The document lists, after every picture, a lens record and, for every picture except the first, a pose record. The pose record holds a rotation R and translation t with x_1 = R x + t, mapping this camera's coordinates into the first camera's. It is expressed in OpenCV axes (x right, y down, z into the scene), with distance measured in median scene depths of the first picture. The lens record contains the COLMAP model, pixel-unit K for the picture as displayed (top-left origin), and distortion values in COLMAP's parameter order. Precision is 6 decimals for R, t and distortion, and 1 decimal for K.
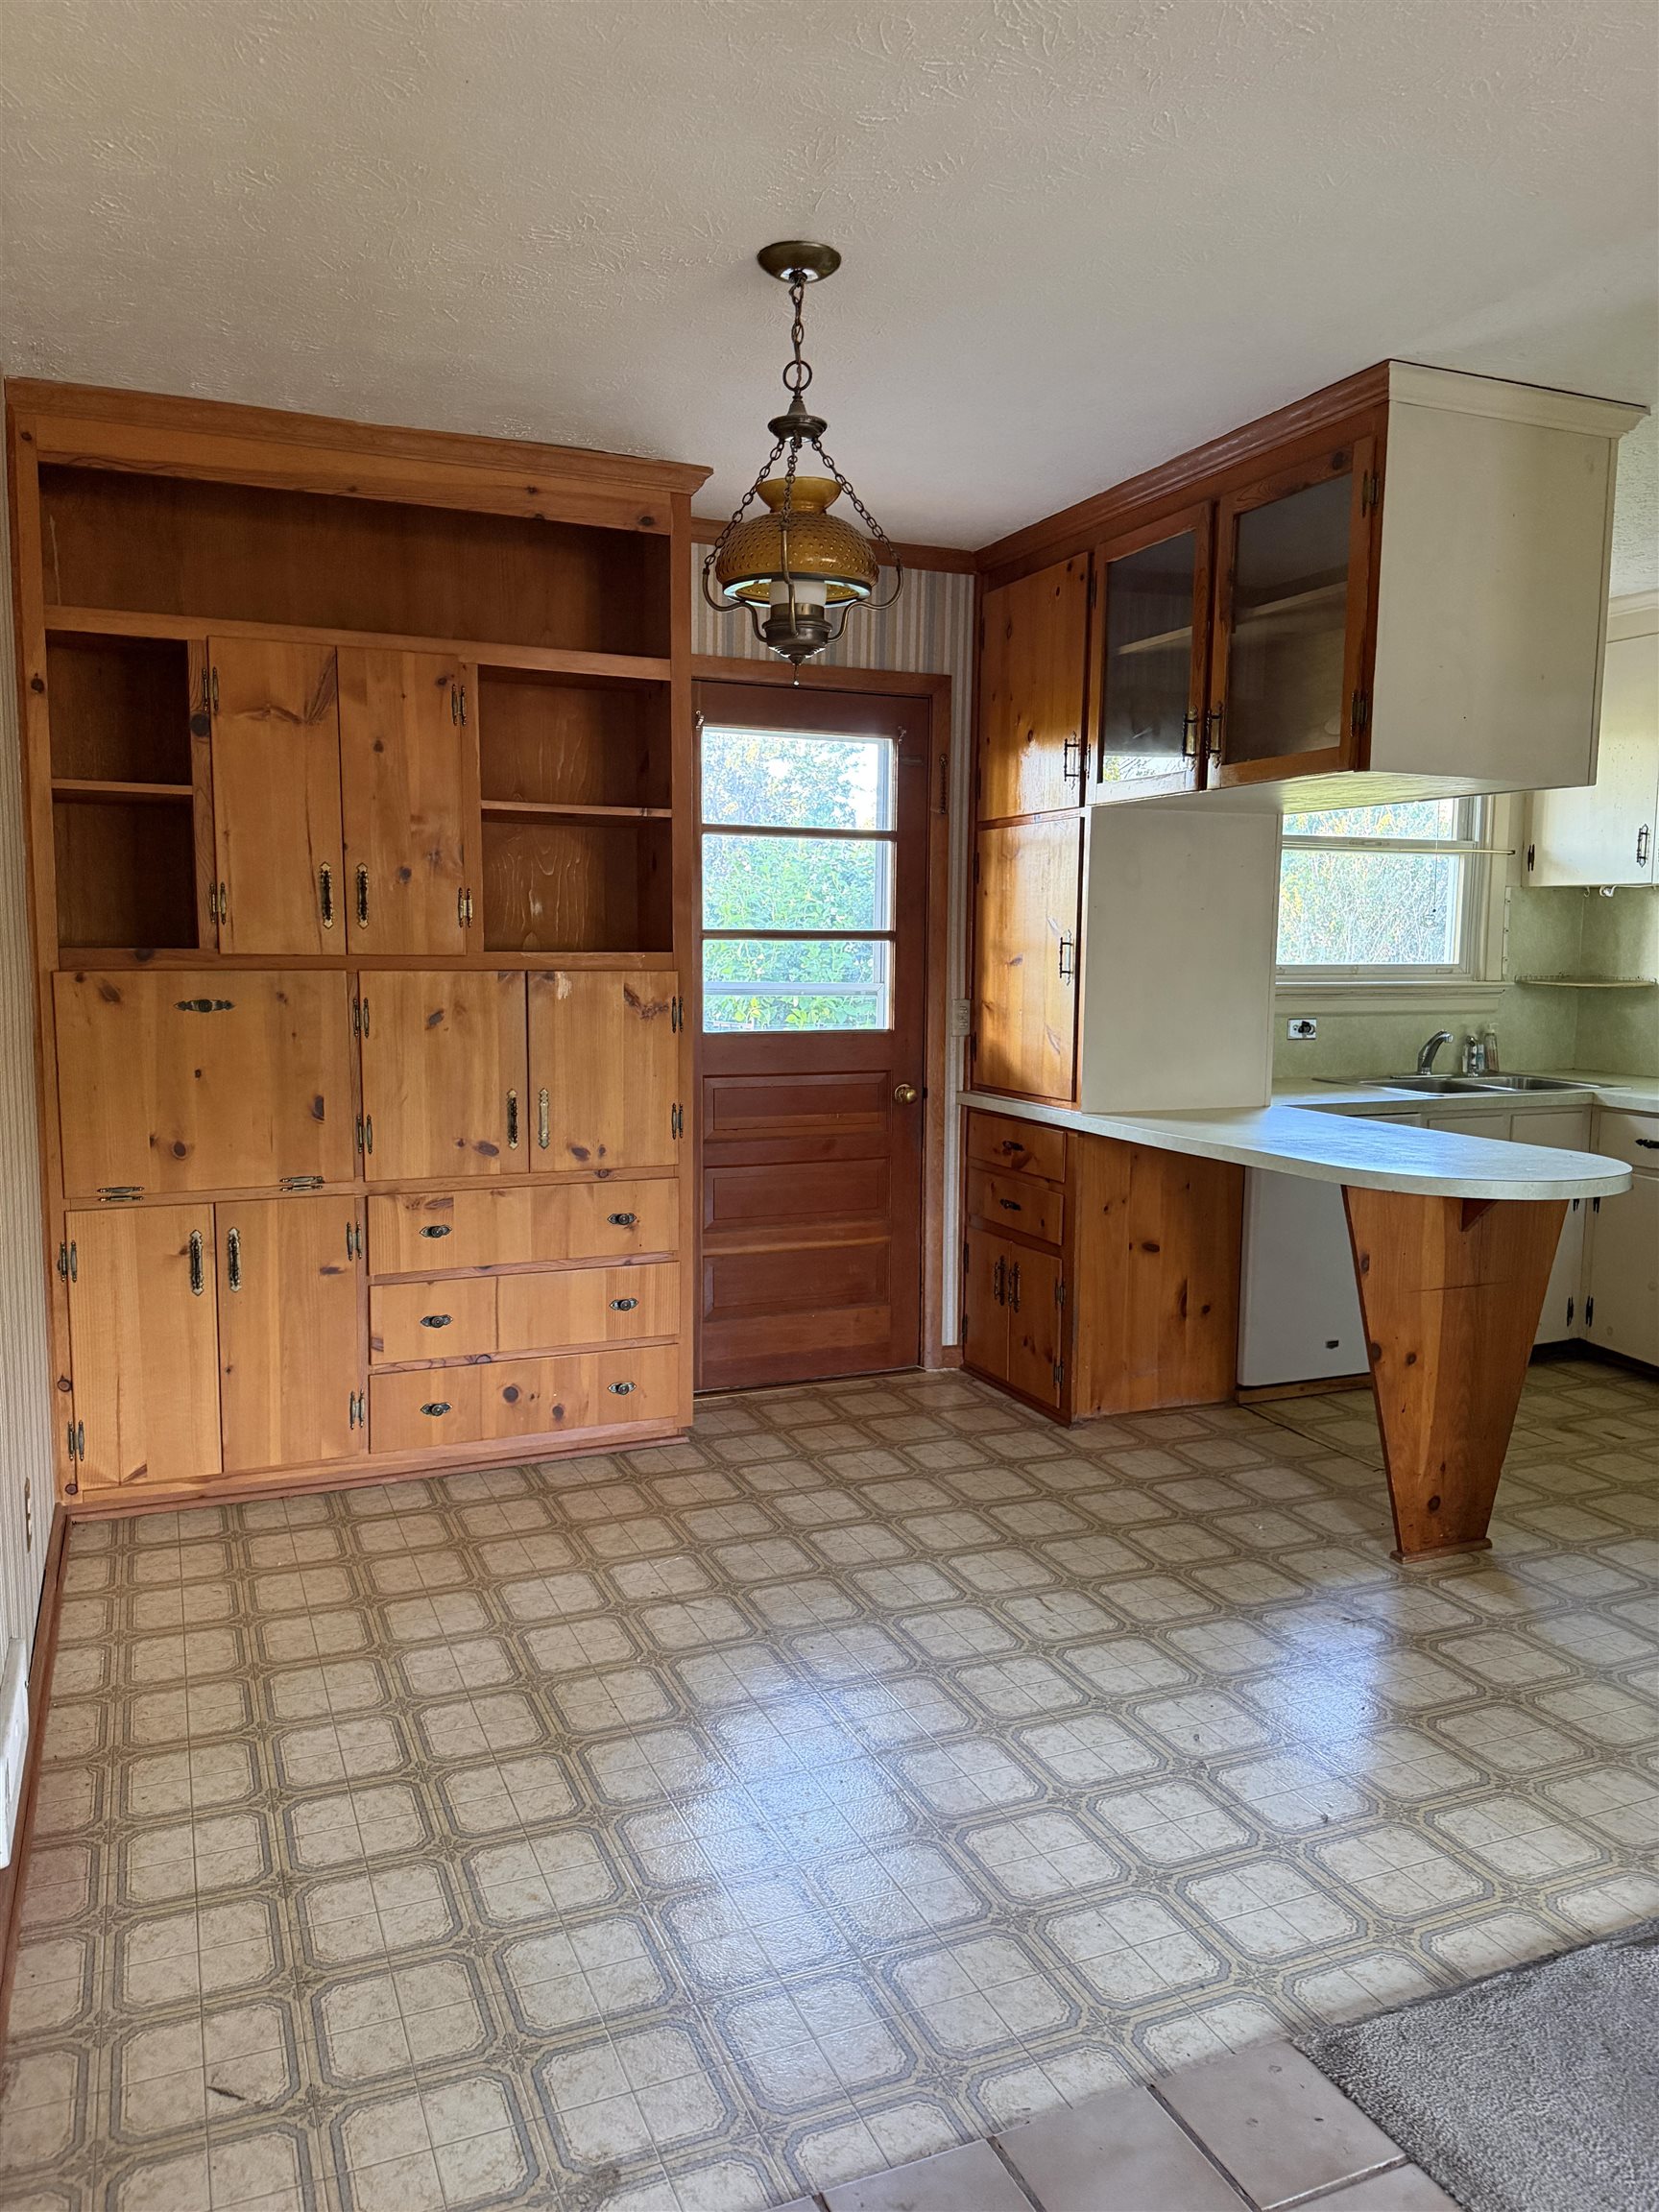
lens RADIAL K [[1531.5, 0, 815.2], [0, 1531.5, 1109.9], [0, 0, 1]] dist [0.108689, -0.177865]
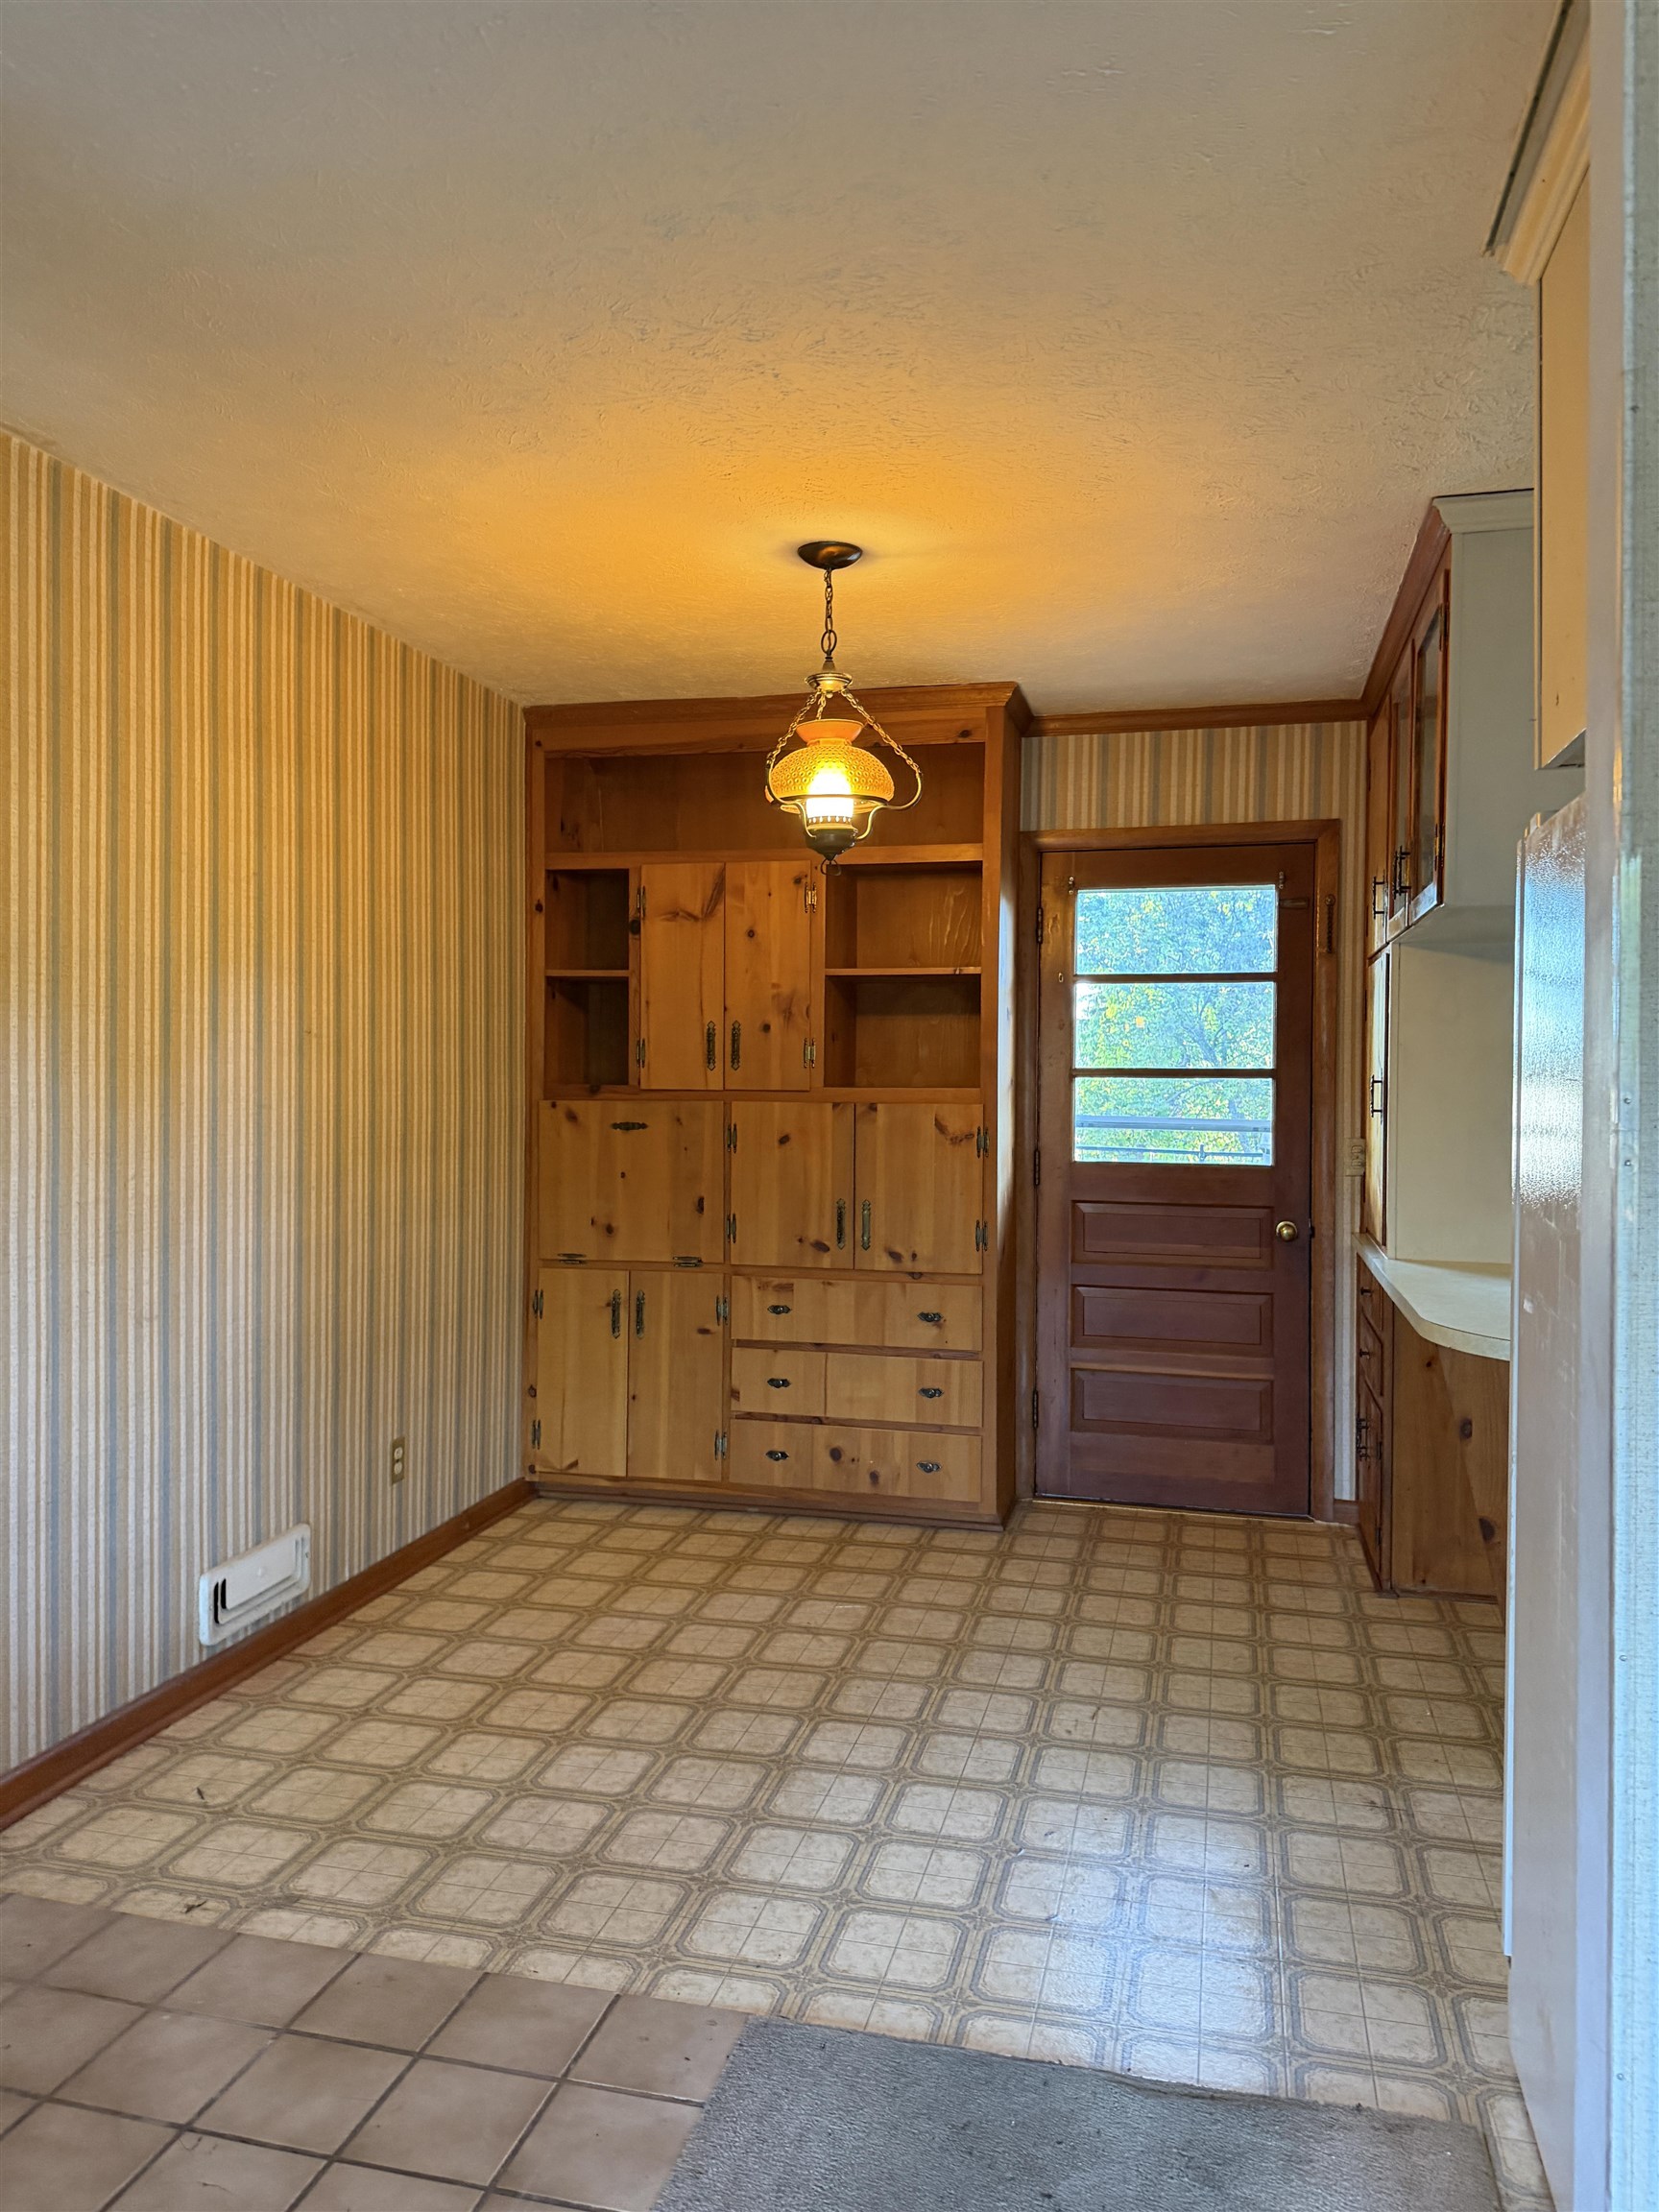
lens RADIAL K [[1531.6, 0, 845.6], [0, 1531.6, 1094.9], [0, 0, 1]] dist [0.155200, -0.269630]
pose [[0.802608, 0.006891, -0.596468, 0.516309], [-0.067135, 0.994624, -0.078846, 0.000107], [0.592717, 0.103326, 0.798755, 0.016260]]
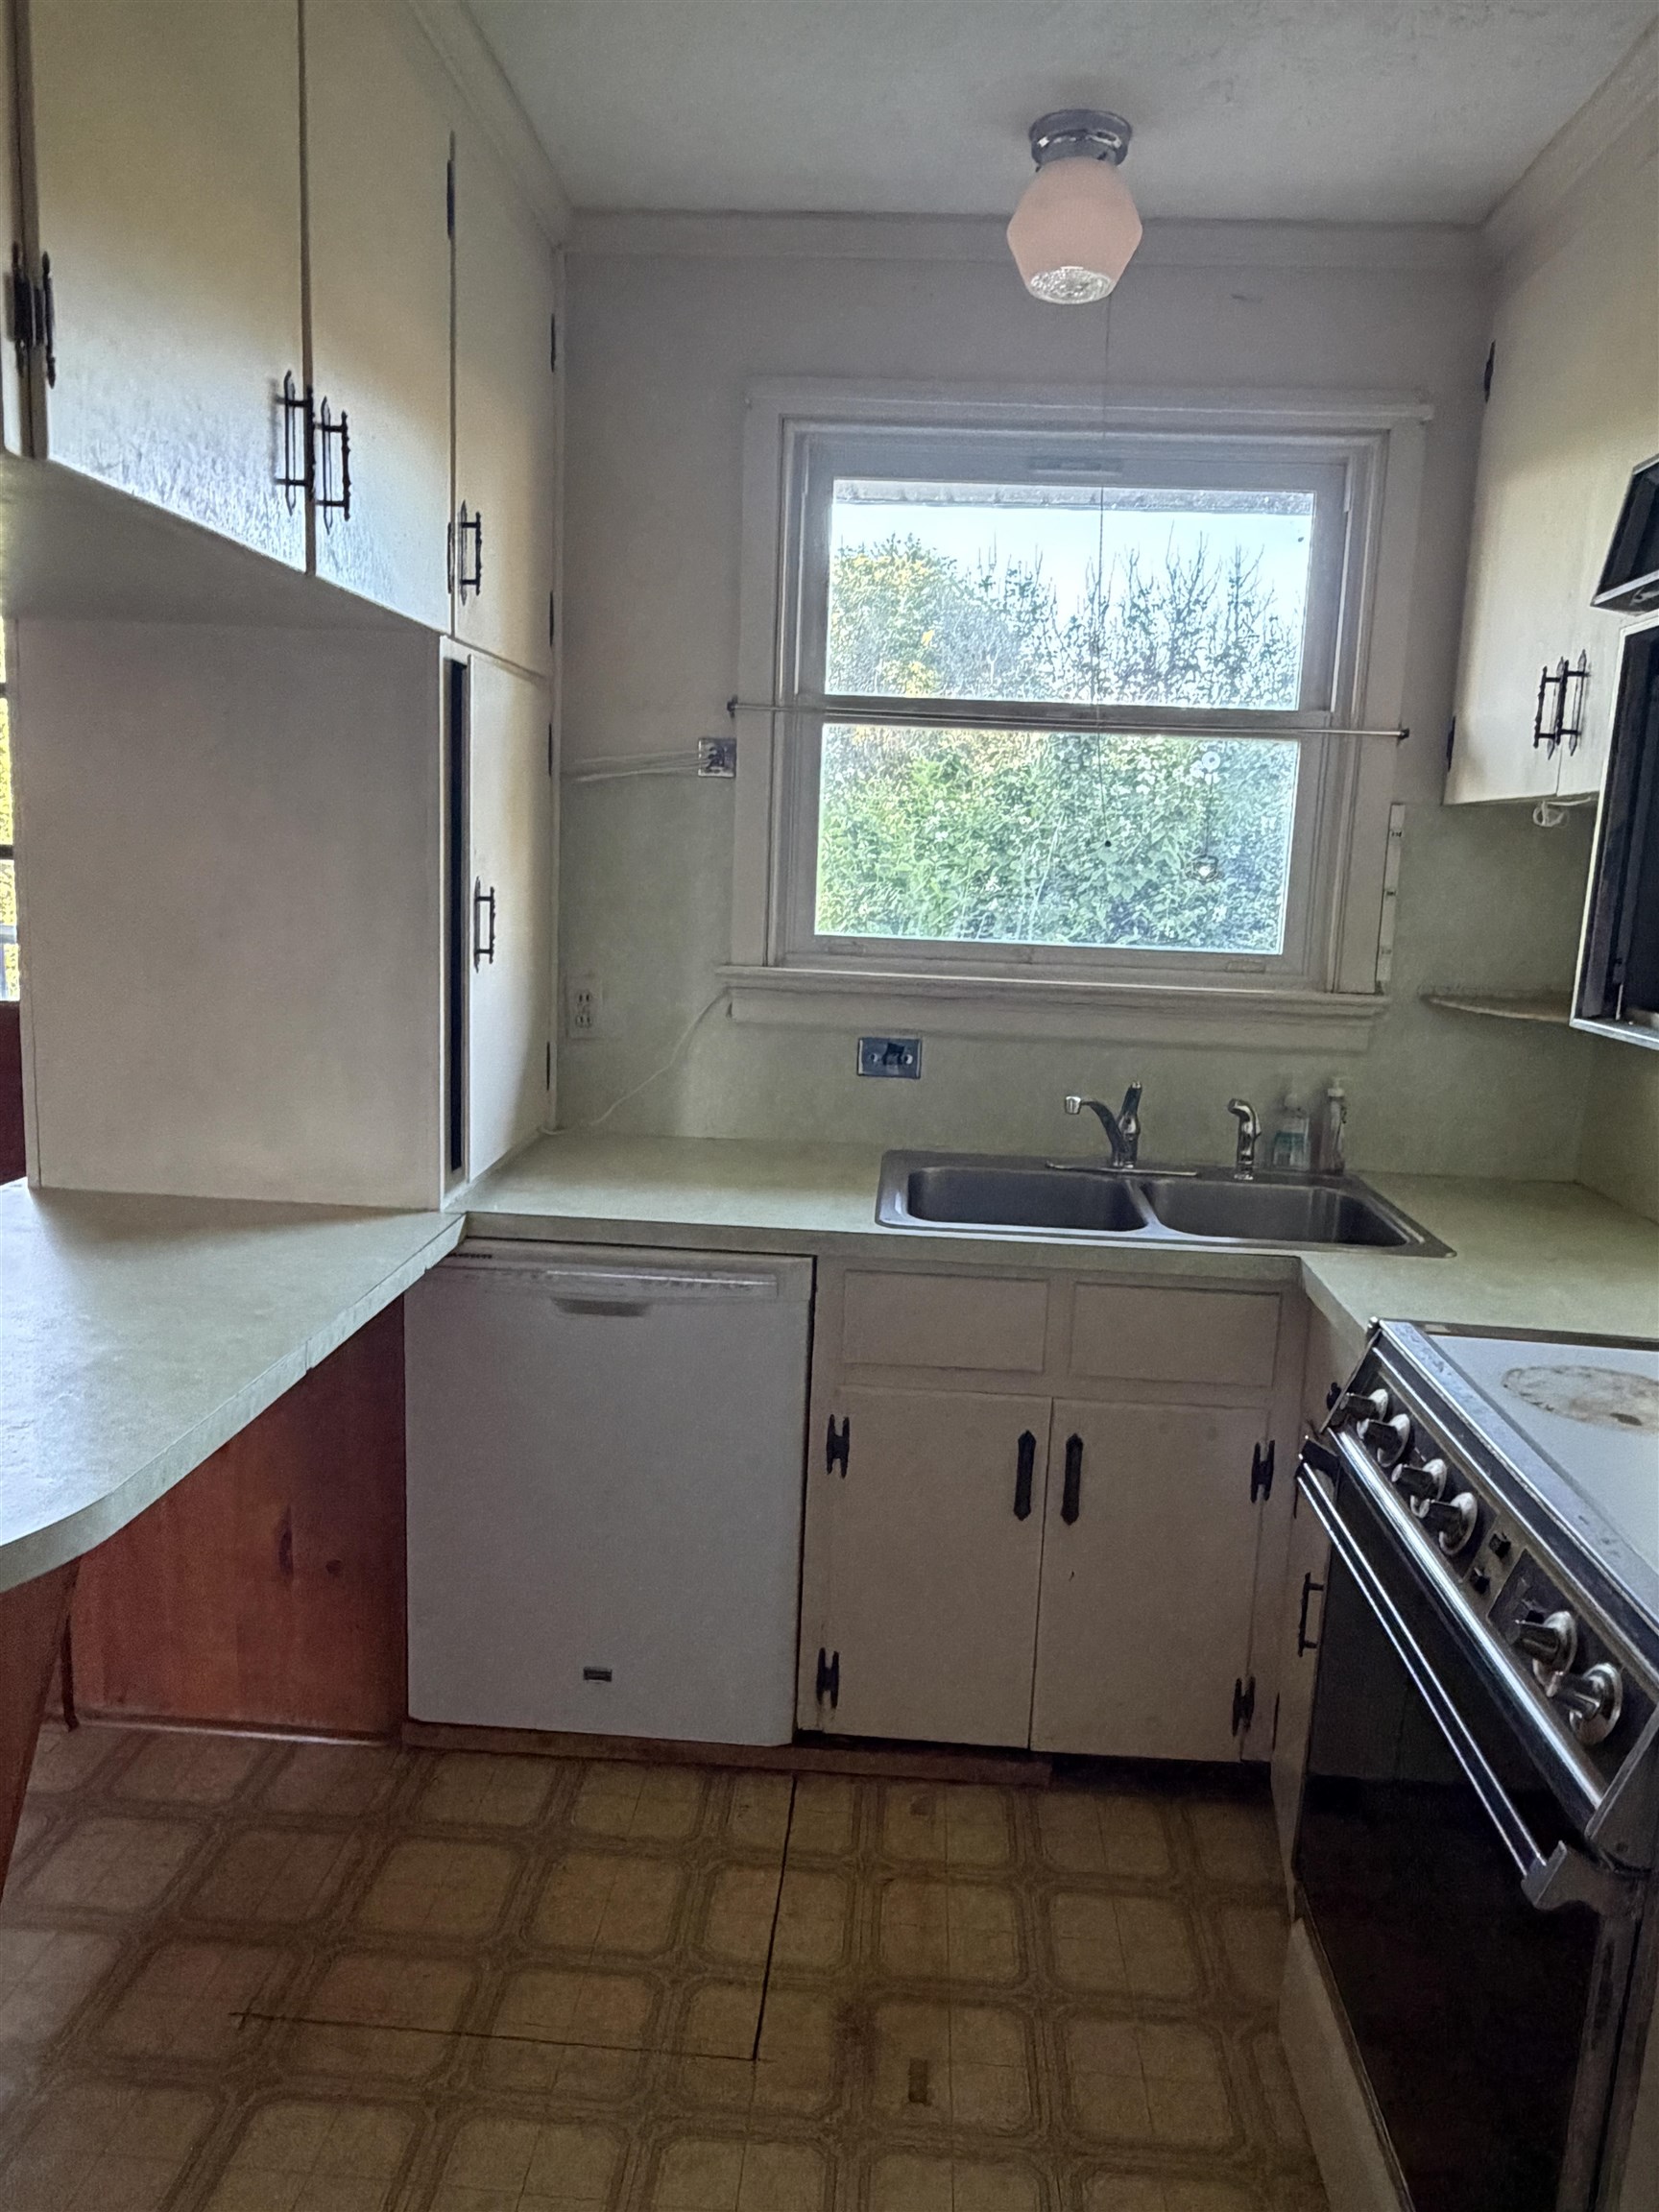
lens RADIAL K [[1569.1, 0, 829.5], [0, 1569.1, 1106.0], [0, 0, 1]] dist [-0.002237, -0.000456]
pose [[0.894856, 0.103604, -0.434164, 0.717631], [-0.084252, 0.994410, 0.063644, -0.092263], [0.438330, -0.020373, 0.898583, 0.669509]]
